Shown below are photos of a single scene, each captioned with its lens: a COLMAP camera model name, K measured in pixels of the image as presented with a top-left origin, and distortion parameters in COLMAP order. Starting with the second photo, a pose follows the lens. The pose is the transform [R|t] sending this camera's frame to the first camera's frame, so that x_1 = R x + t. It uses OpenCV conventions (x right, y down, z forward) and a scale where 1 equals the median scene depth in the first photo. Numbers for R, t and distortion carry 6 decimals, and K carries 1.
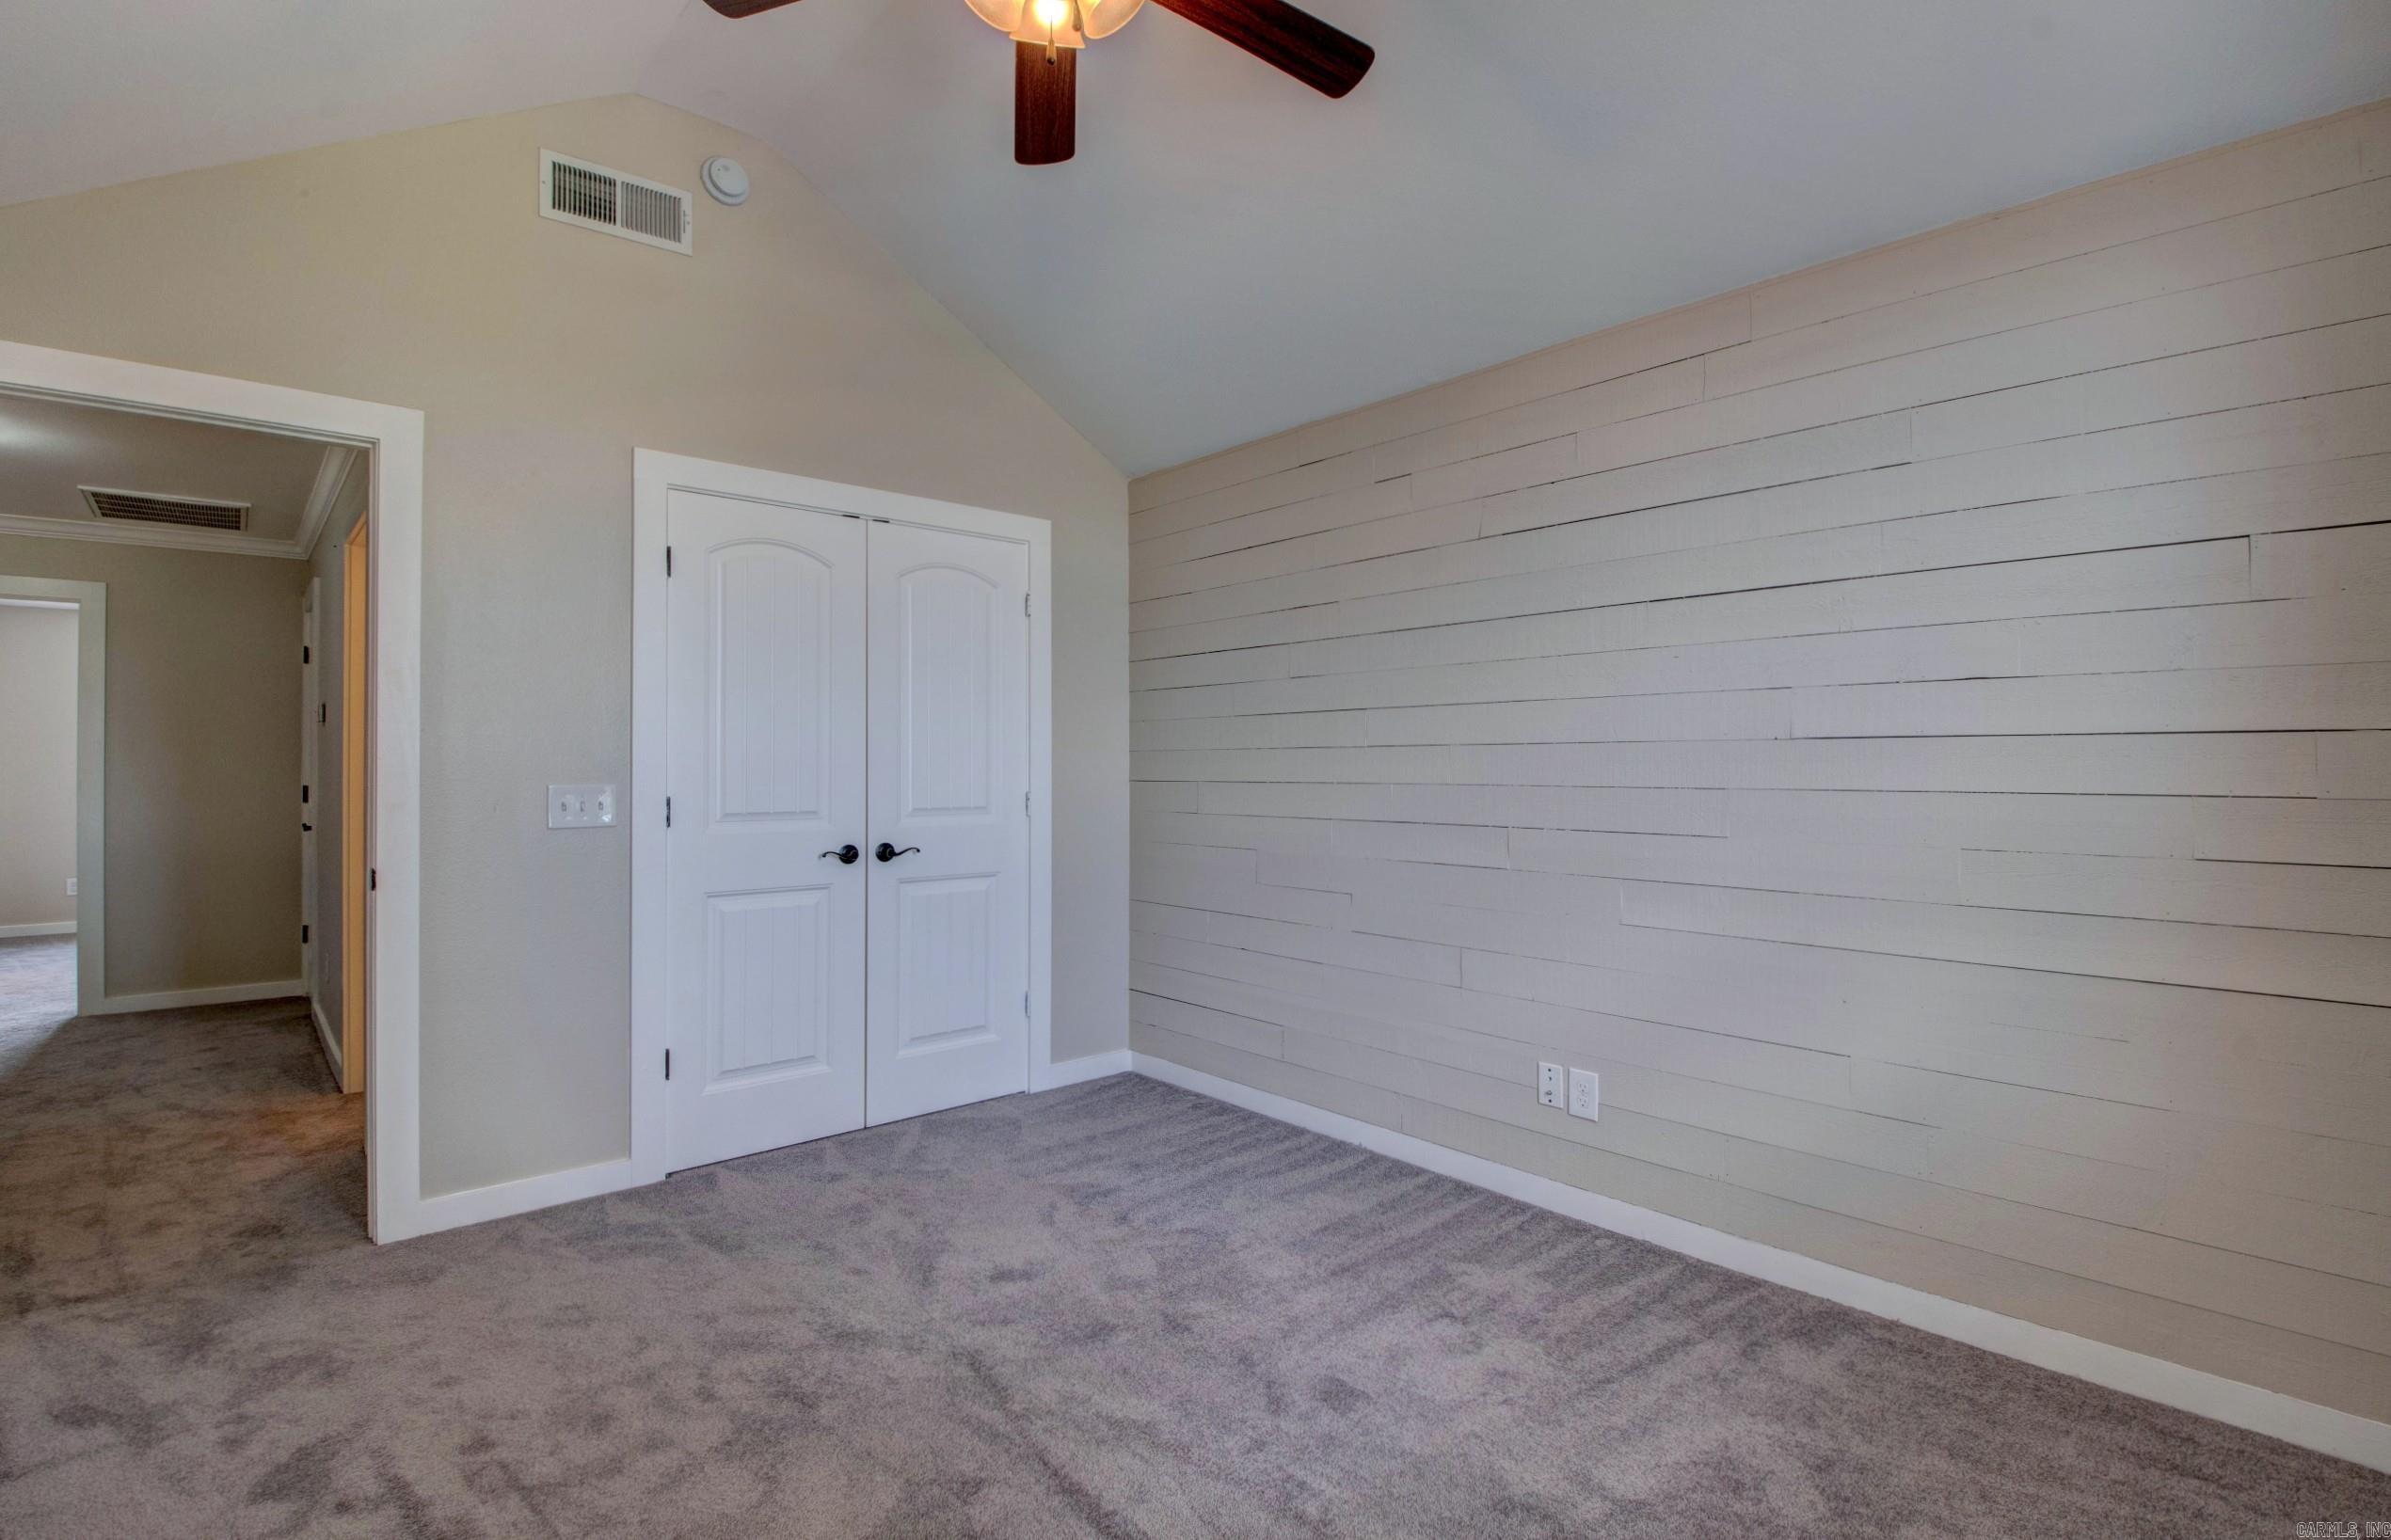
lens RADIAL K [[1114.0, 0, 1190.9], [0, 1114.0, 773.2], [0, 0, 1]] dist [-0.014744, -0.003896]
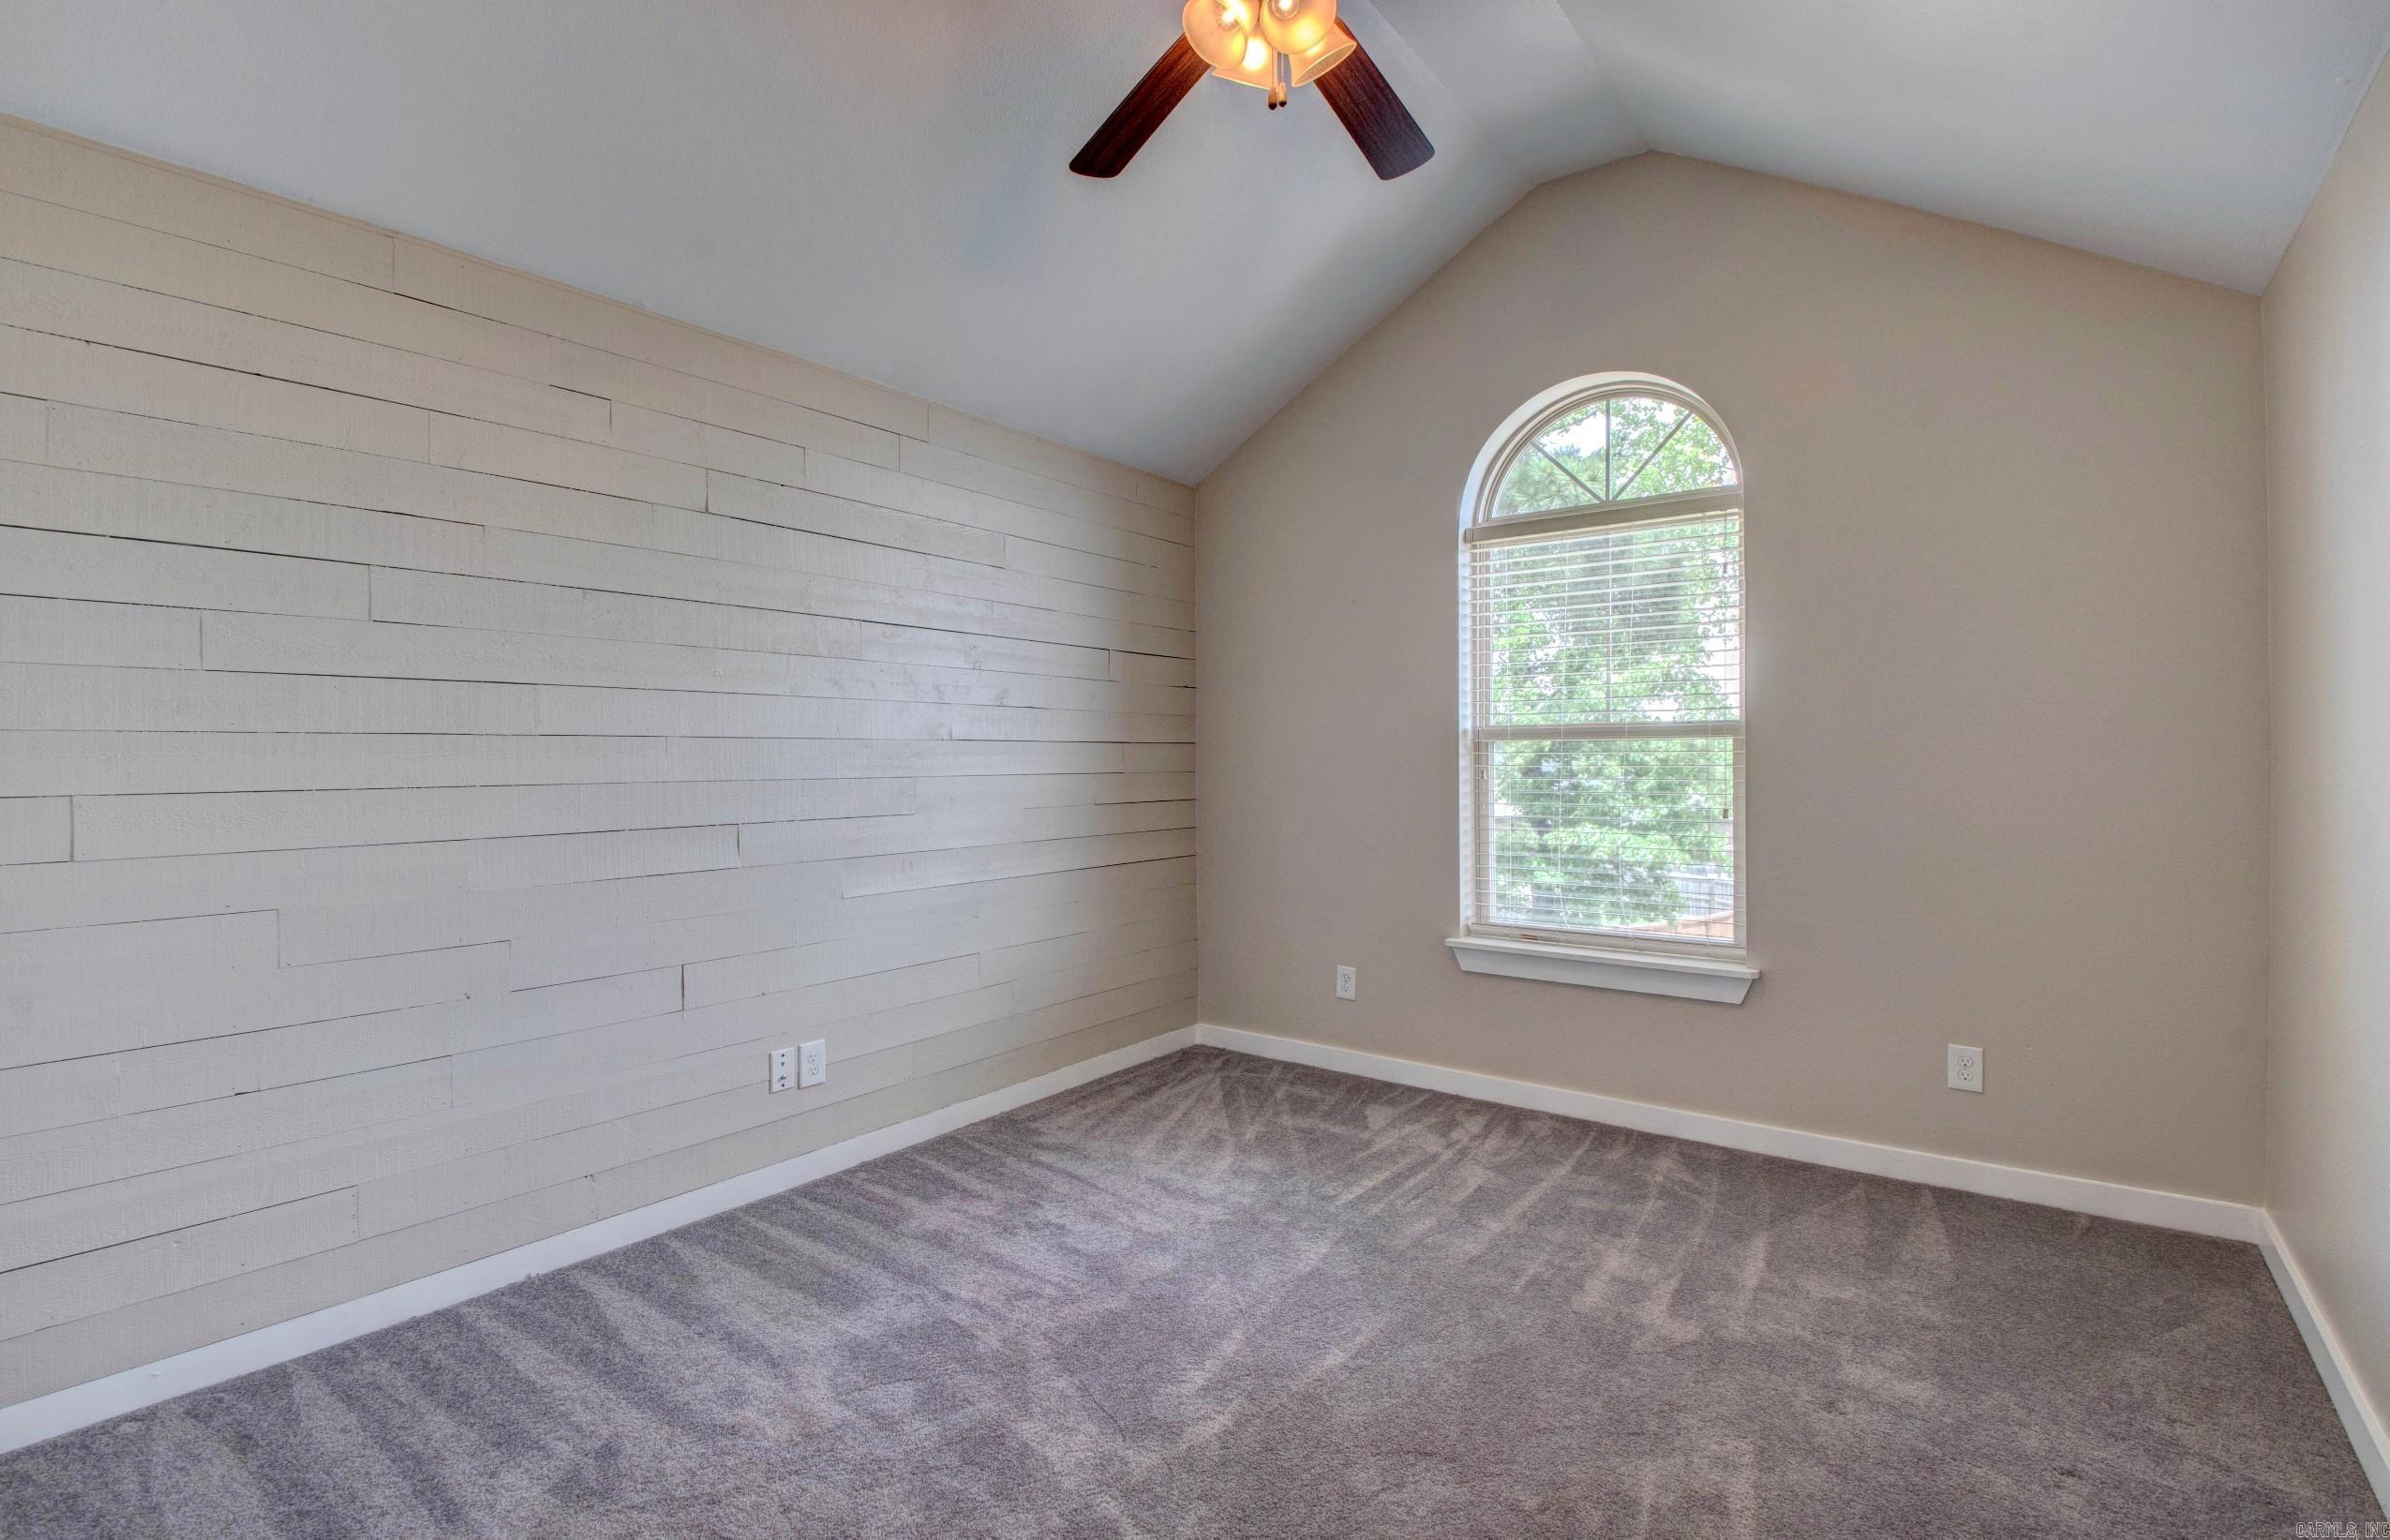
lens RADIAL K [[1113.7, 0, 1179.1], [0, 1113.7, 758.4], [0, 0, 1]] dist [-0.014744, -0.003896]
pose [[-0.202649, -0.001671, 0.979250, -0.806682], [0.008200, 0.999961, 0.003403, -0.008804], [-0.979217, 0.008719, -0.202627, 0.899167]]
